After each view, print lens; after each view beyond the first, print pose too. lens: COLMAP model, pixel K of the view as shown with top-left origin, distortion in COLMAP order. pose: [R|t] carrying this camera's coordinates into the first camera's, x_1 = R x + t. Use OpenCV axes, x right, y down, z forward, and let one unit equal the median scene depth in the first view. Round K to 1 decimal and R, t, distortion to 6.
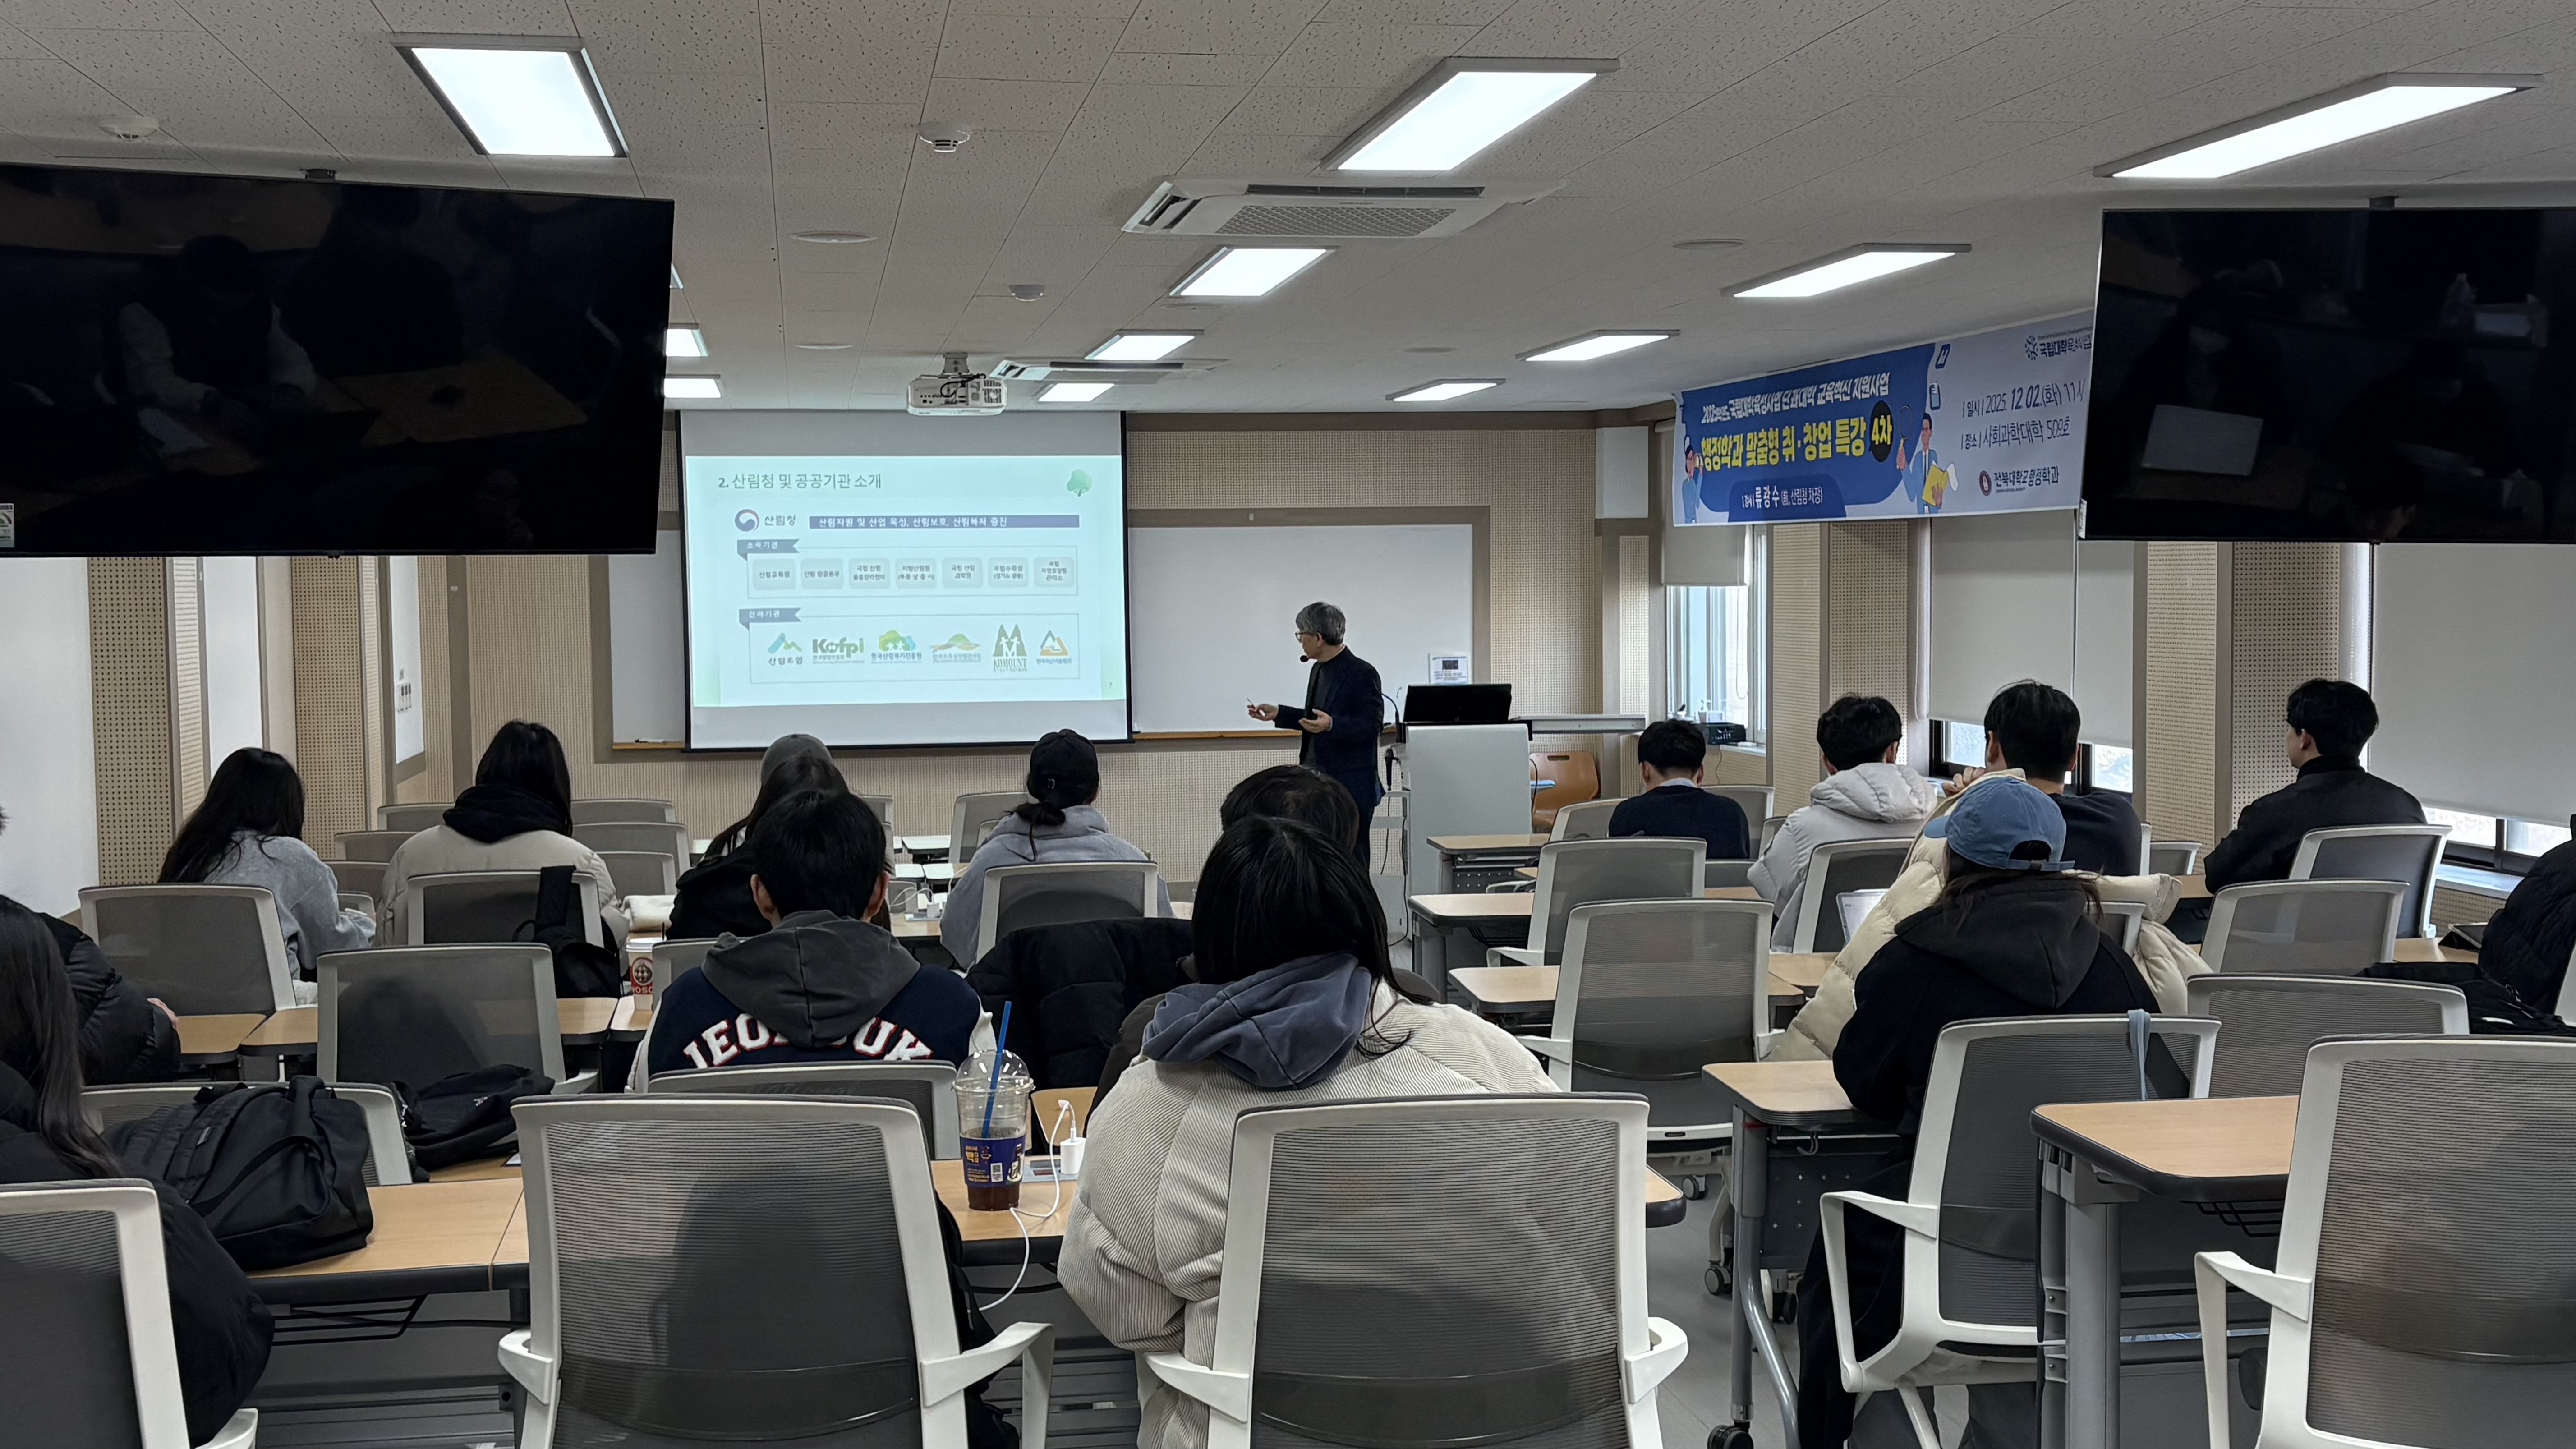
lens RADIAL K [[2852.6, 0, 1281.1], [0, 2852.6, 729.3], [0, 0, 1]] dist [0.197573, -0.712027]
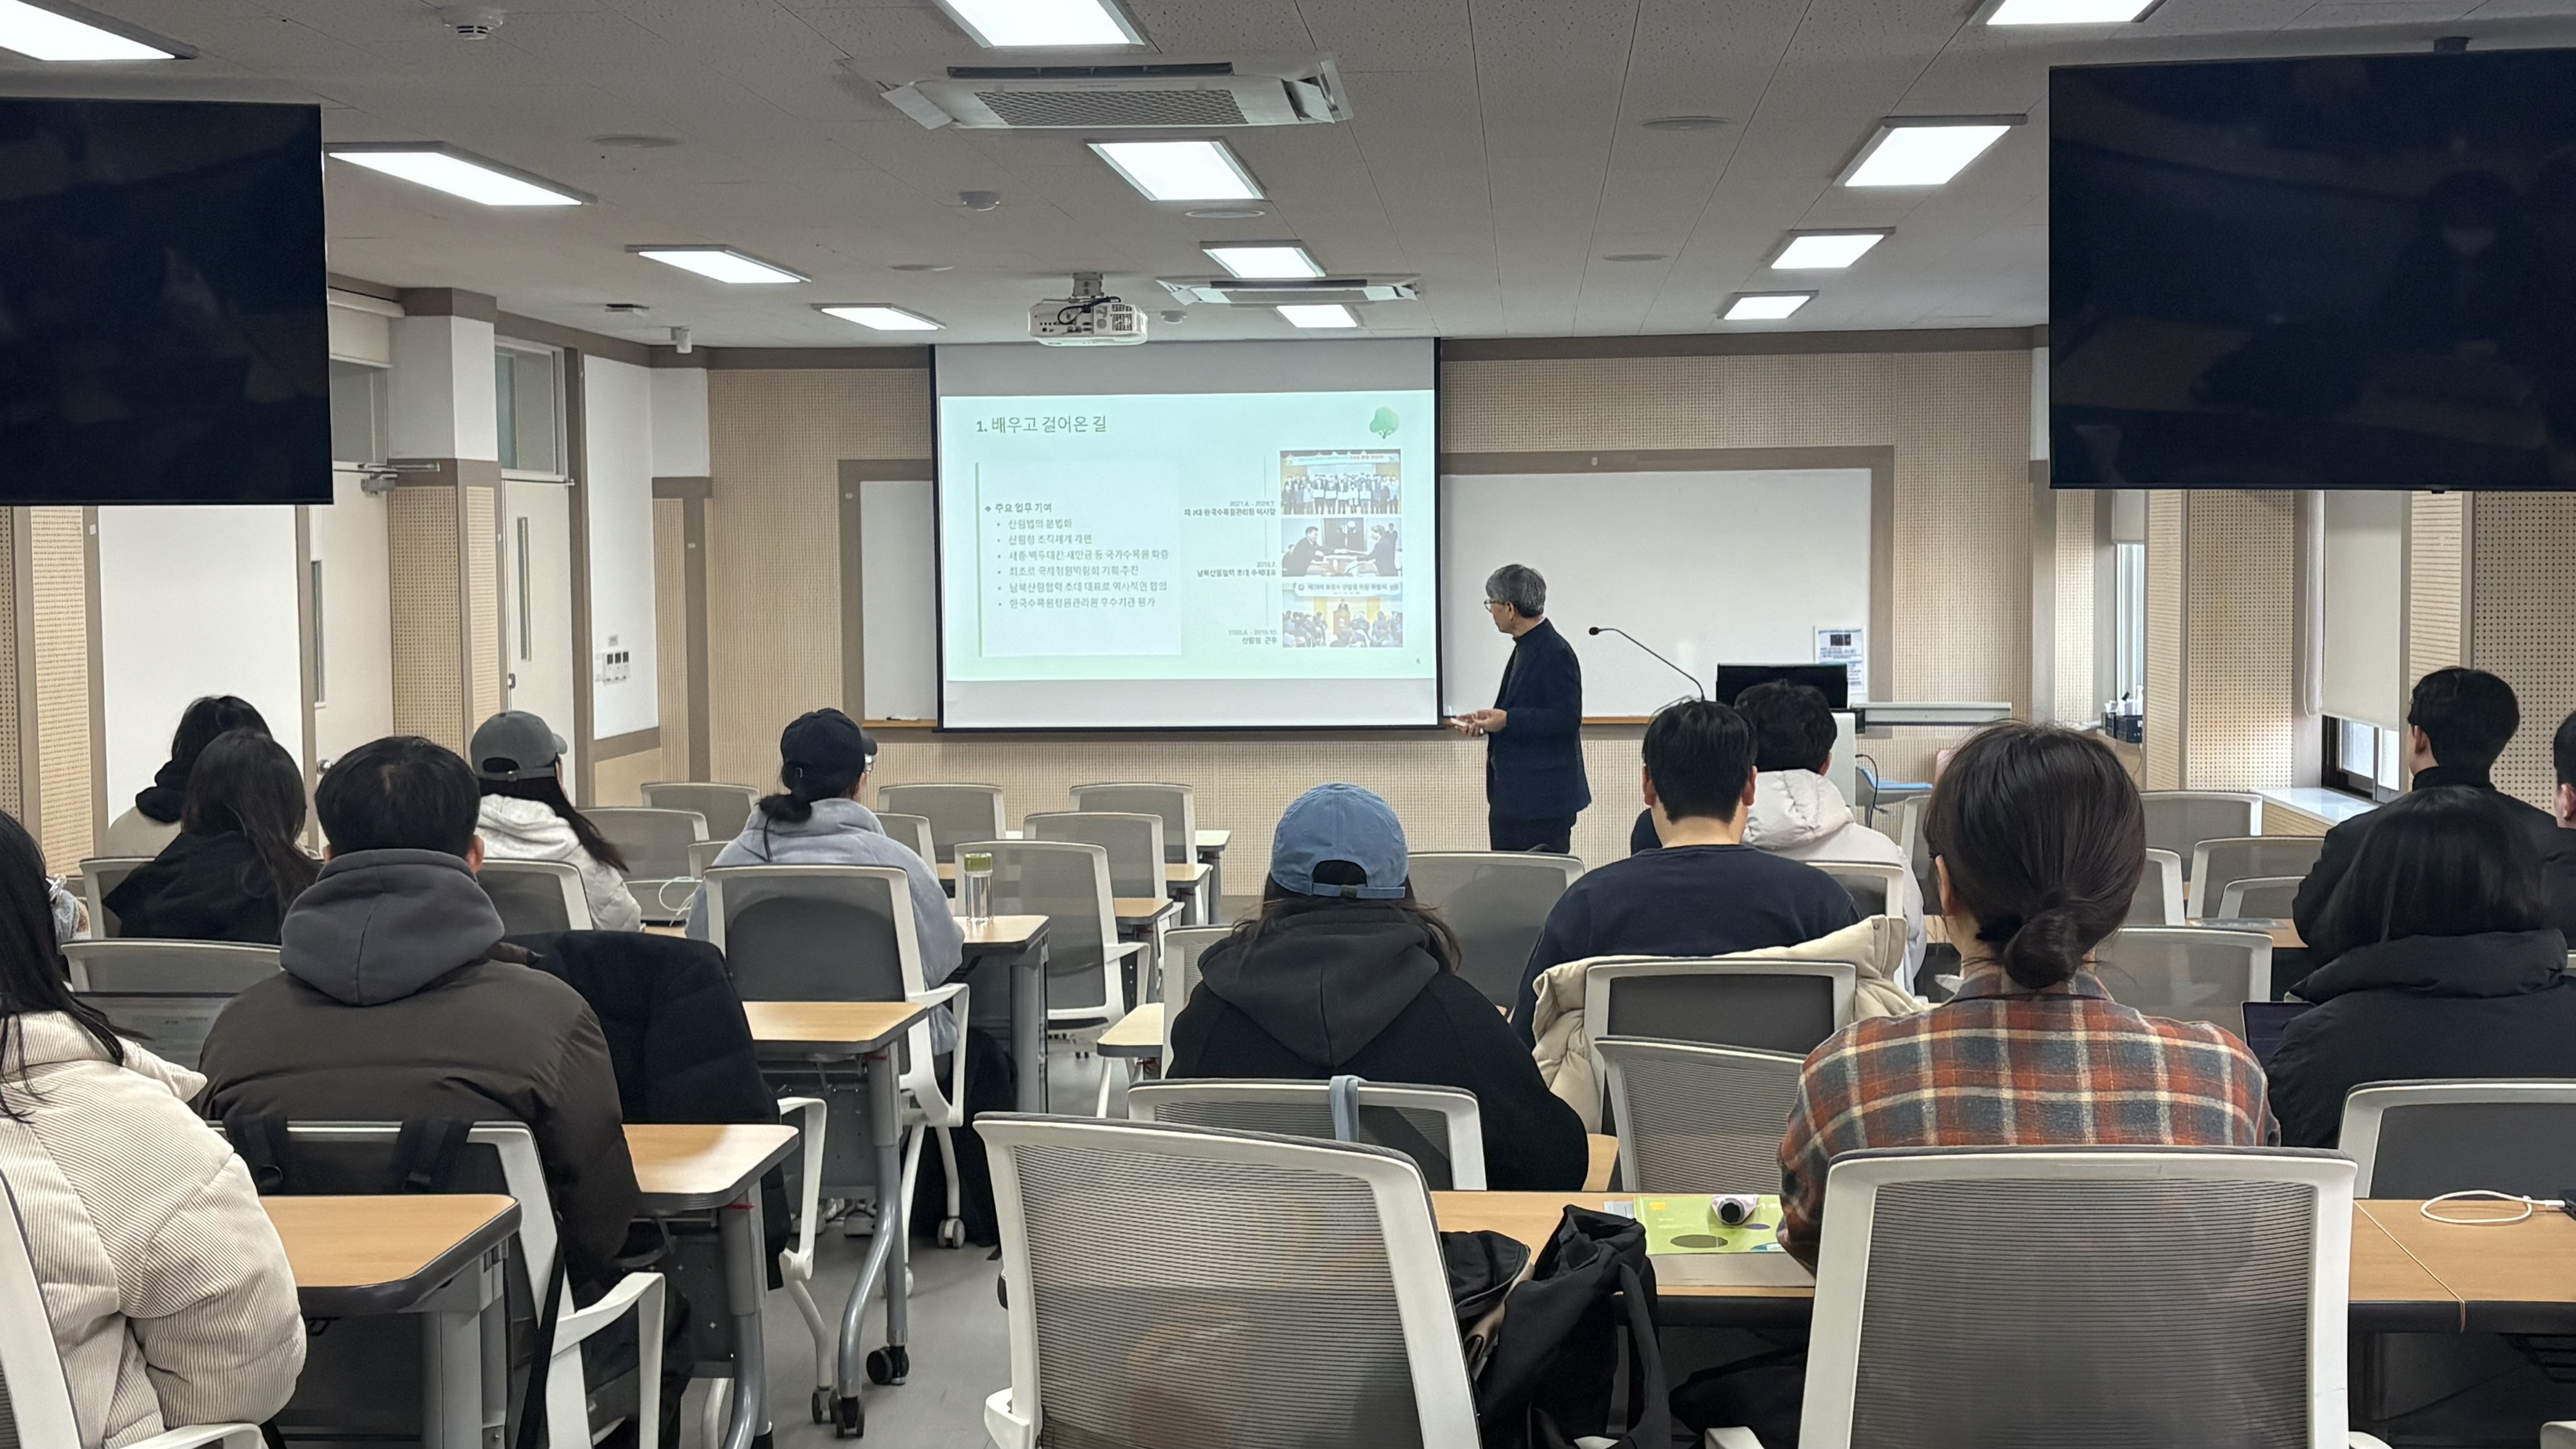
lens RADIAL K [[3351.3, 0, 1289.8], [0, 3351.3, 724.7], [0, 0, 1]] dist [0.334156, -1.149317]
pose [[0.971821, 0.015679, -0.235198, 0.276862], [-0.014775, 0.999875, 0.005603, -0.003039], [0.235257, -0.001970, 0.971931, 0.041984]]
